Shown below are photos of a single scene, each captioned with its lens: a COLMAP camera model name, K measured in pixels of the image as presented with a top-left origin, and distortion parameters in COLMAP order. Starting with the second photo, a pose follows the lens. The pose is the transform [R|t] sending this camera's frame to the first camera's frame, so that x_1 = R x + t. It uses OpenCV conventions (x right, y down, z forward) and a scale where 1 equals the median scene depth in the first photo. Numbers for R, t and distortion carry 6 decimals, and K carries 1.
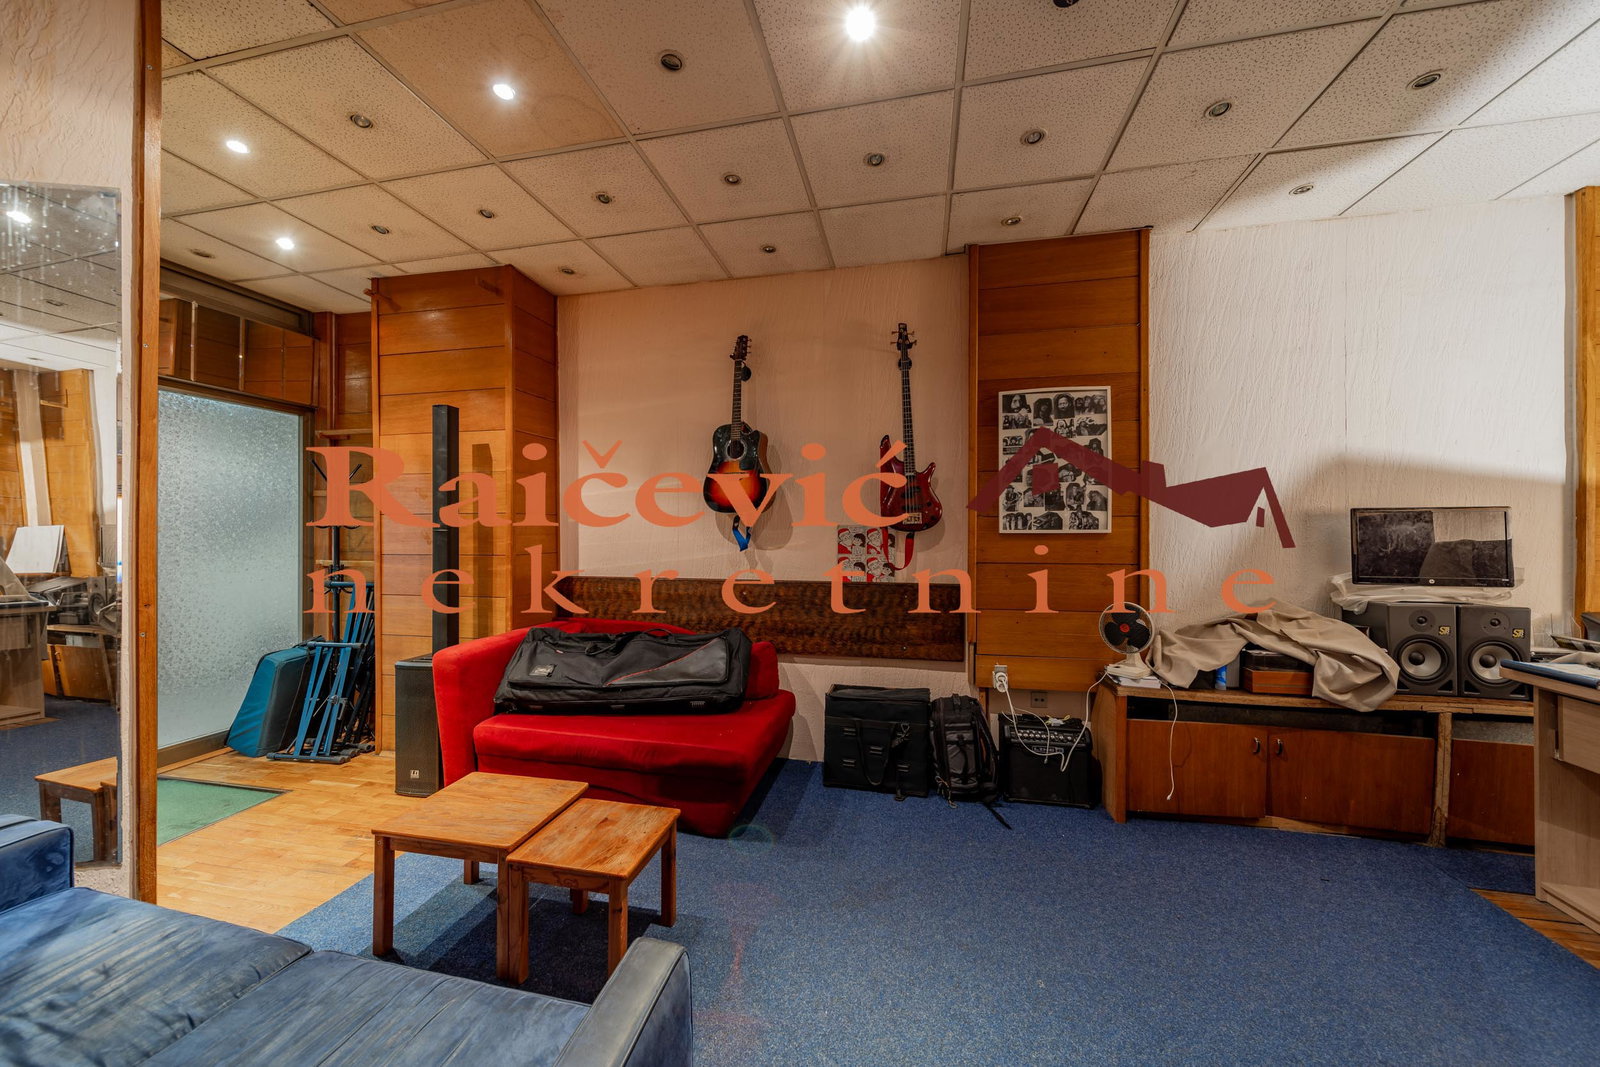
lens RADIAL K [[563.8, 0, 795.0], [0, 563.8, 533.1], [0, 0, 1]] dist [0.000374, -0.000882]
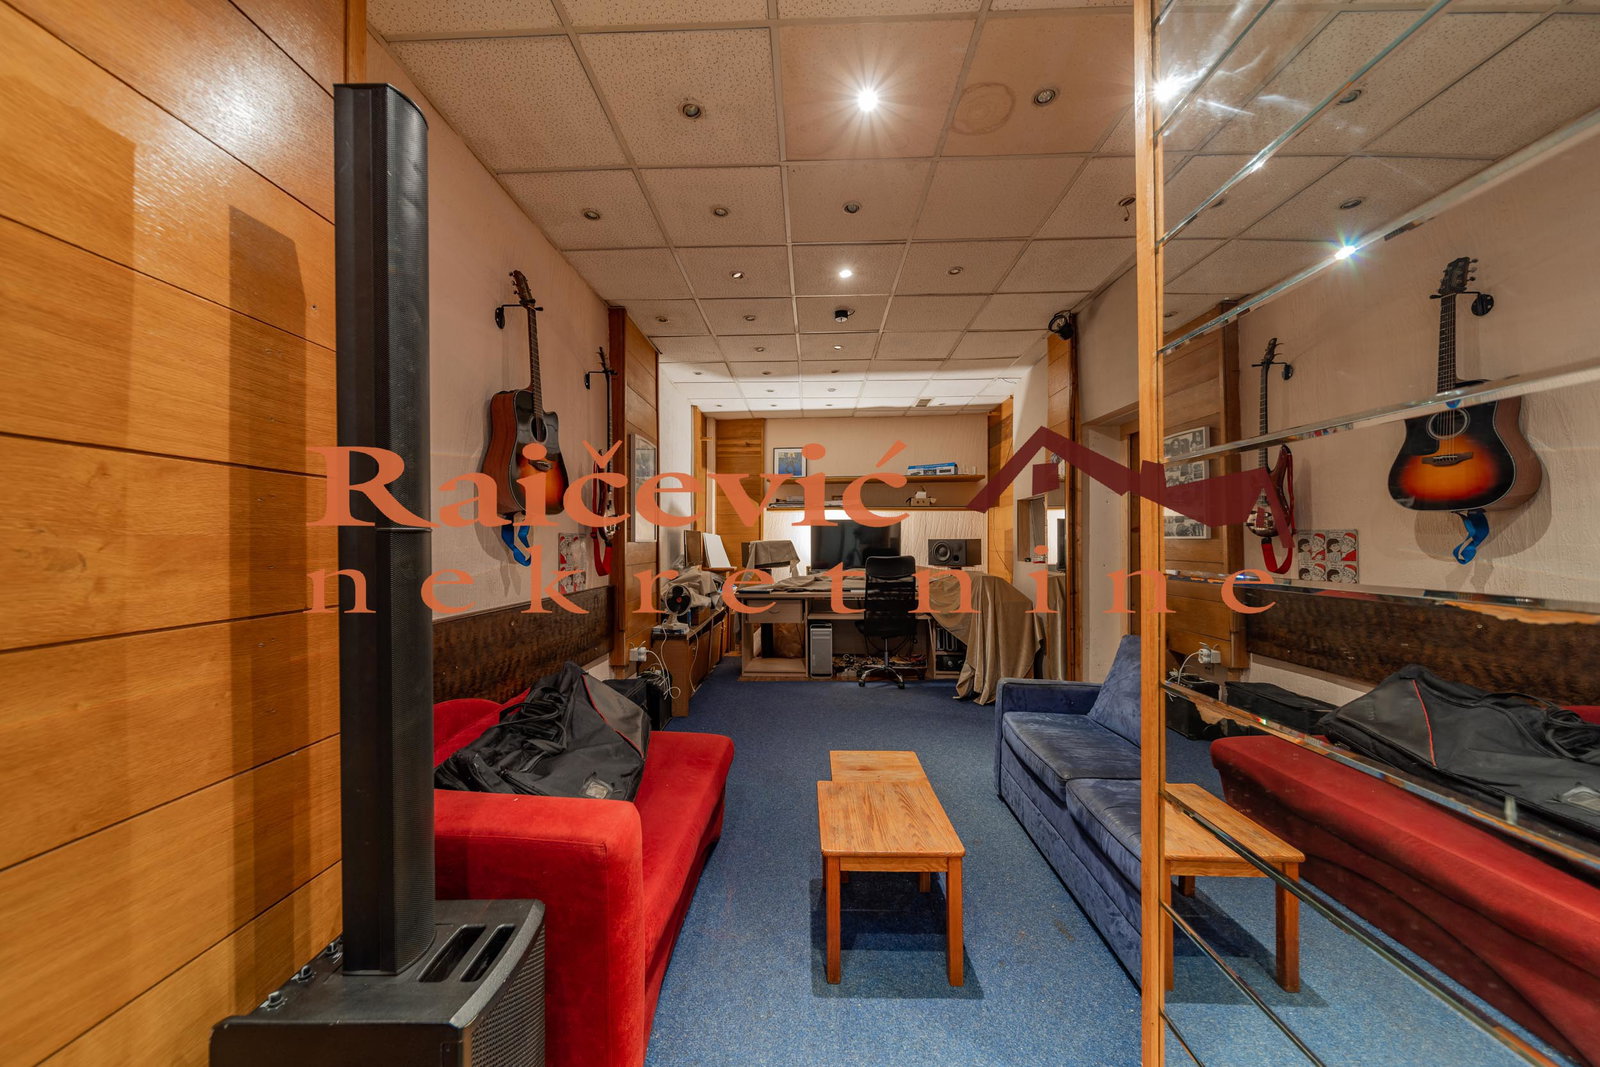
lens RADIAL K [[563.8, 0, 797.3], [0, 563.8, 535.9], [0, 0, 1]] dist [0.000374, -0.000882]
pose [[-0.182339, 0.013218, 0.983147, -1.024564], [-0.000078, 0.999909, -0.013458, 0.002976], [-0.983236, -0.002530, -0.182322, 0.905455]]
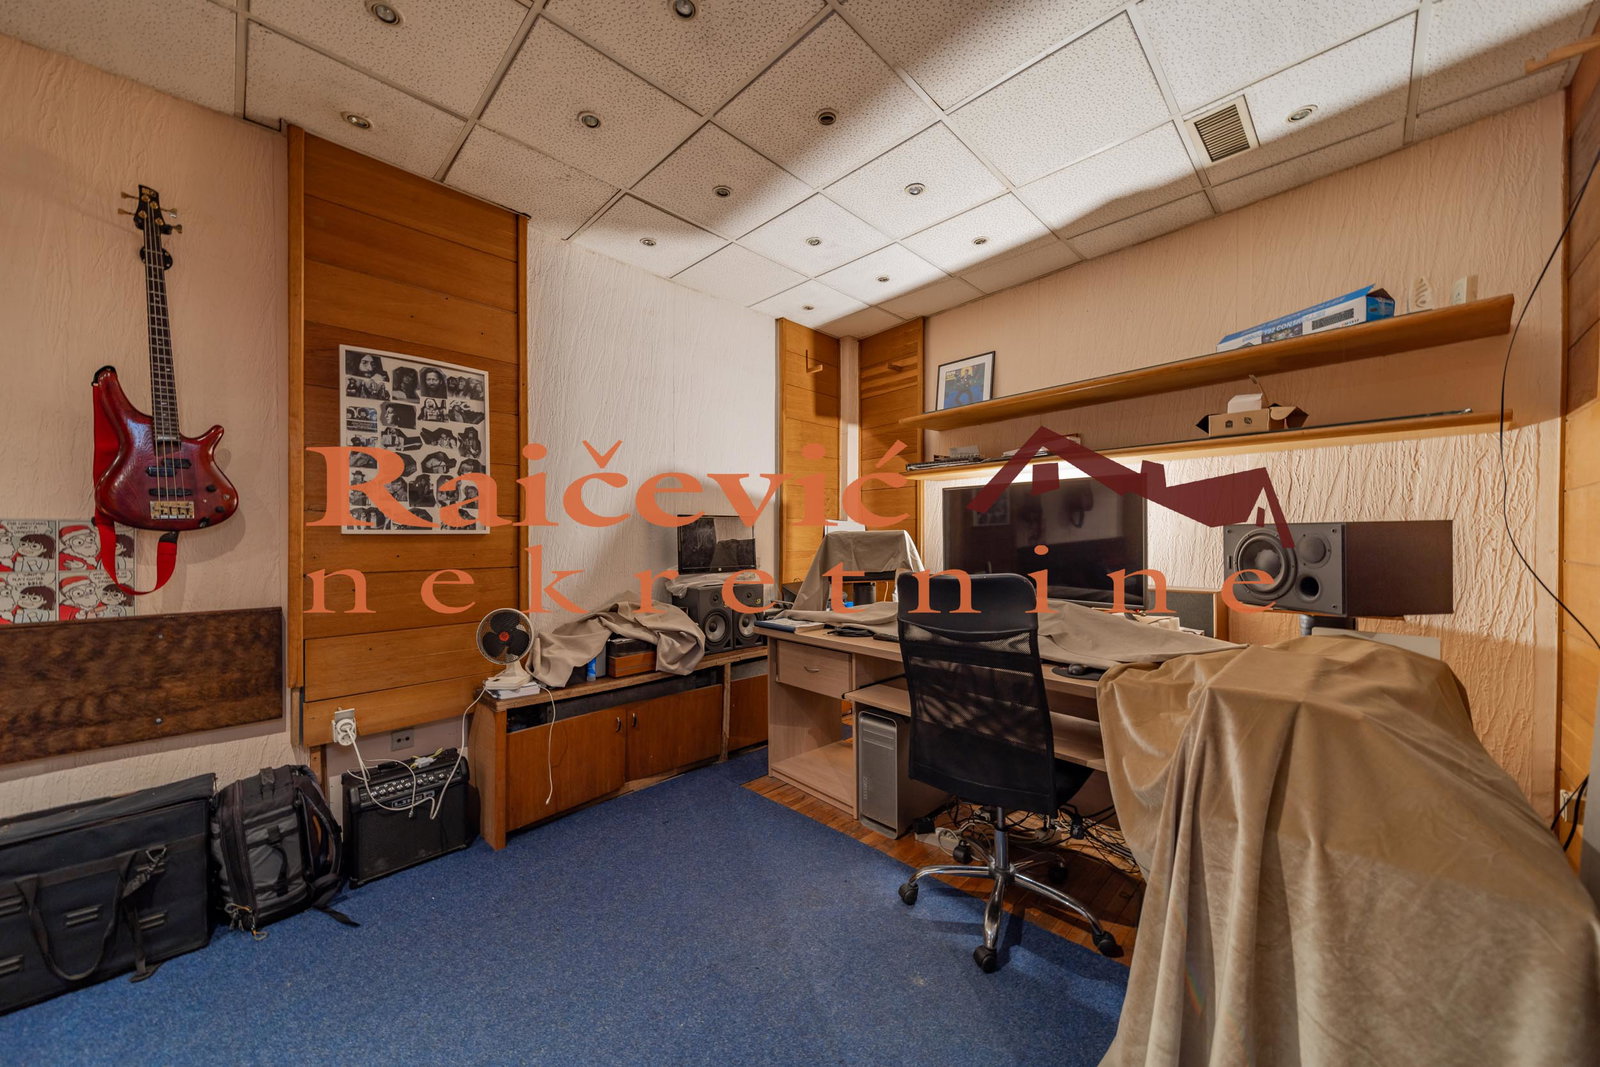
lens RADIAL K [[563.8, 0, 787.5], [0, 563.8, 540.0], [0, 0, 1]] dist [0.000374, -0.000882]
pose [[0.547080, -0.007156, 0.837049, 0.062914], [-0.000267, 0.999962, 0.008724, 0.001765], [-0.837080, -0.004996, 0.547058, 0.100220]]
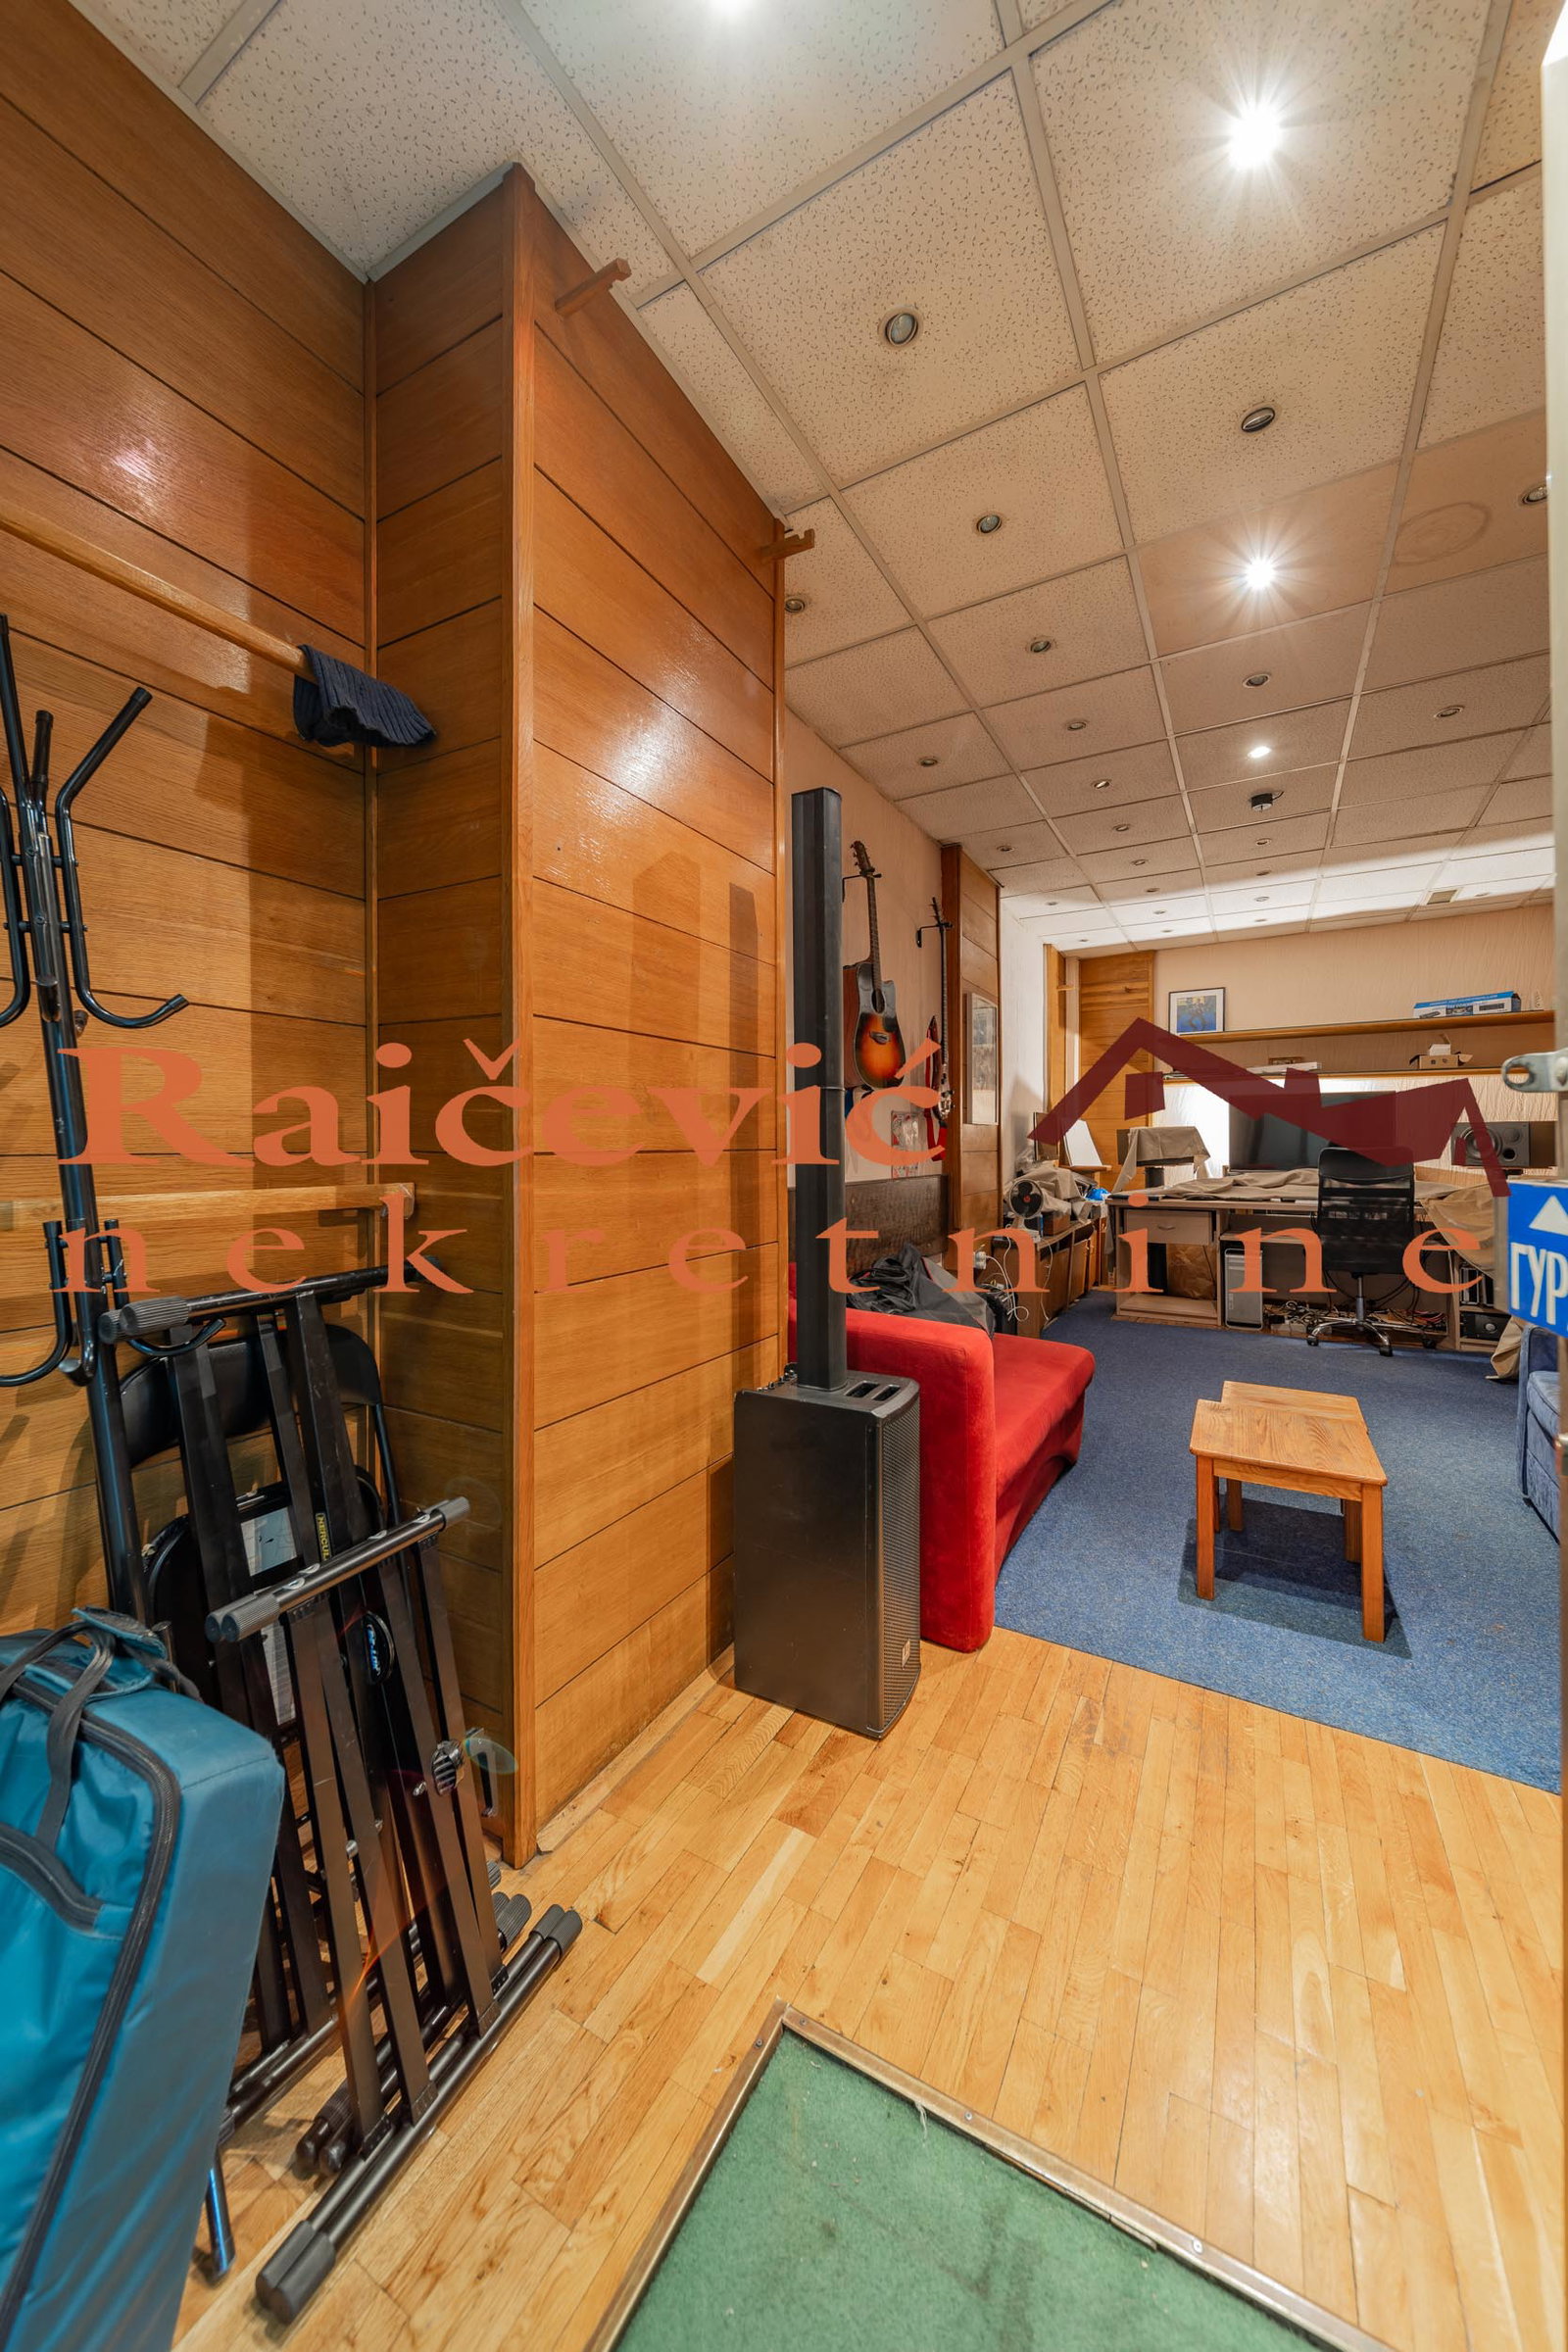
lens RADIAL K [[828.8, 0, 763.0], [0, 828.8, 1135.2], [0, 0, 1]] dist [0.000374, -0.000882]
pose [[0.325439, 0.009061, 0.945520, -1.318683], [-0.004044, 0.999958, -0.008191, 0.037600], [-0.945554, -0.001158, 0.325462, 0.898710]]
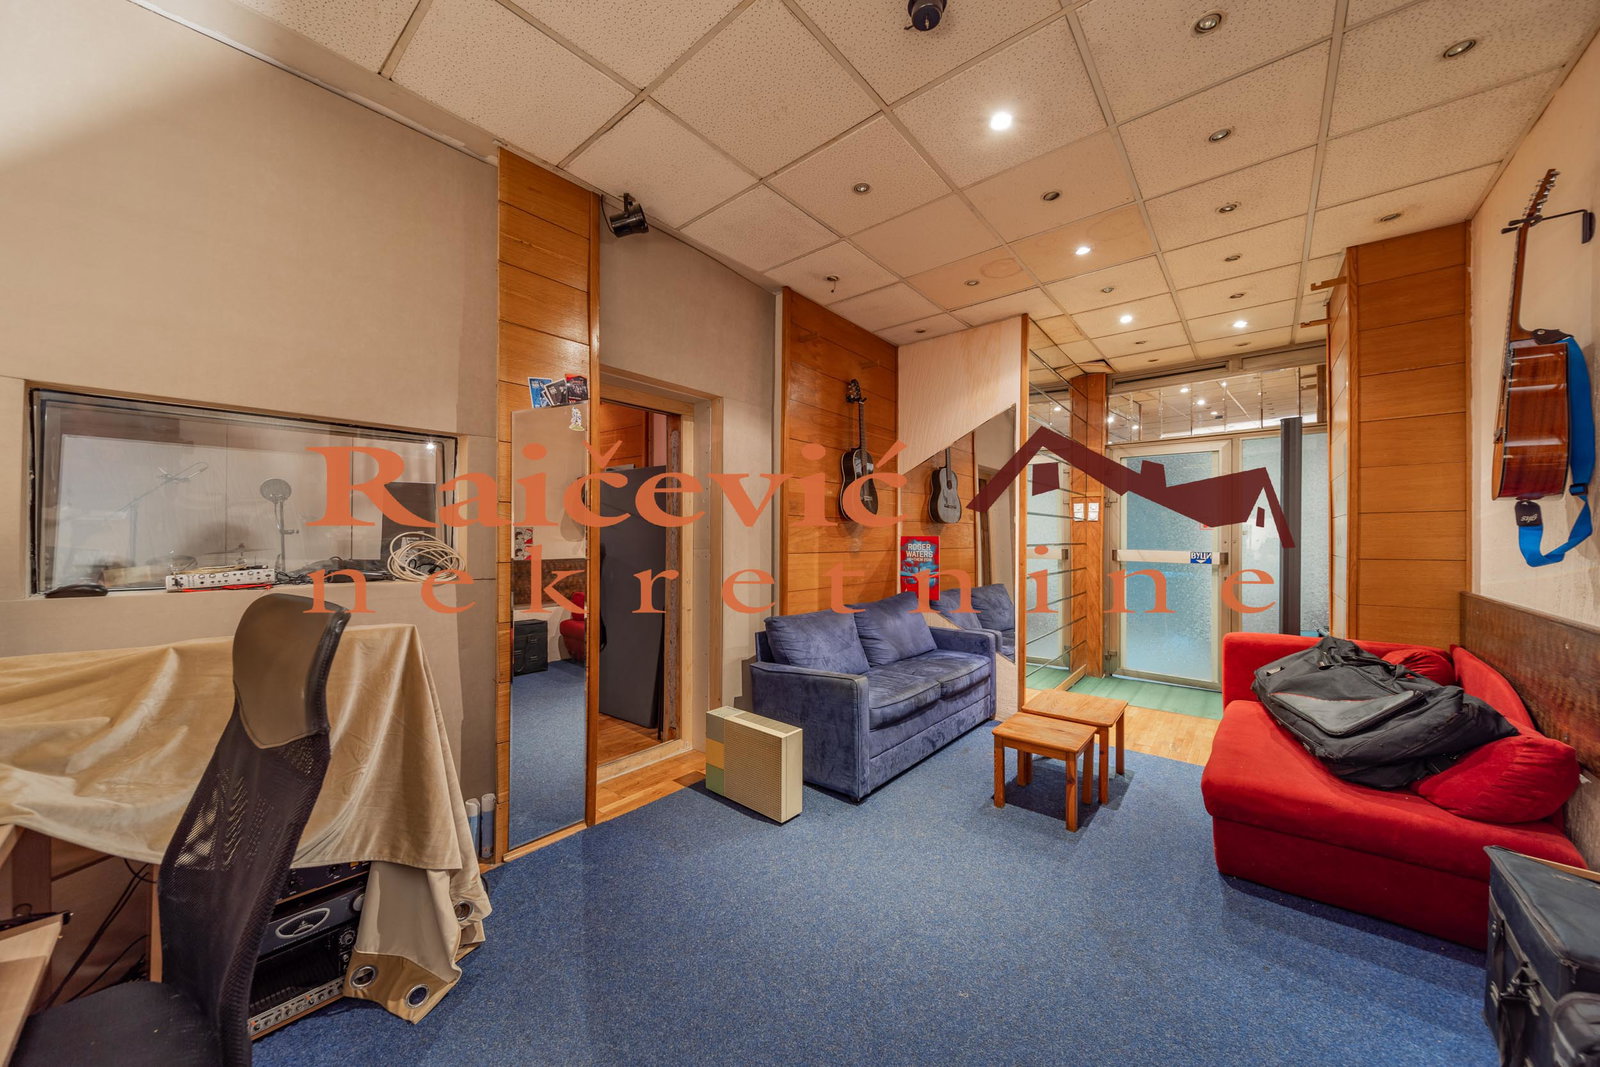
lens RADIAL K [[563.8, 0, 792.8], [0, 563.8, 534.7], [0, 0, 1]] dist [0.000374, -0.000882]
pose [[-0.466035, -0.003554, -0.884759, 0.847784], [-0.000259, 0.999992, -0.003880, 0.003829], [0.884766, -0.001579, -0.466033, 0.704913]]
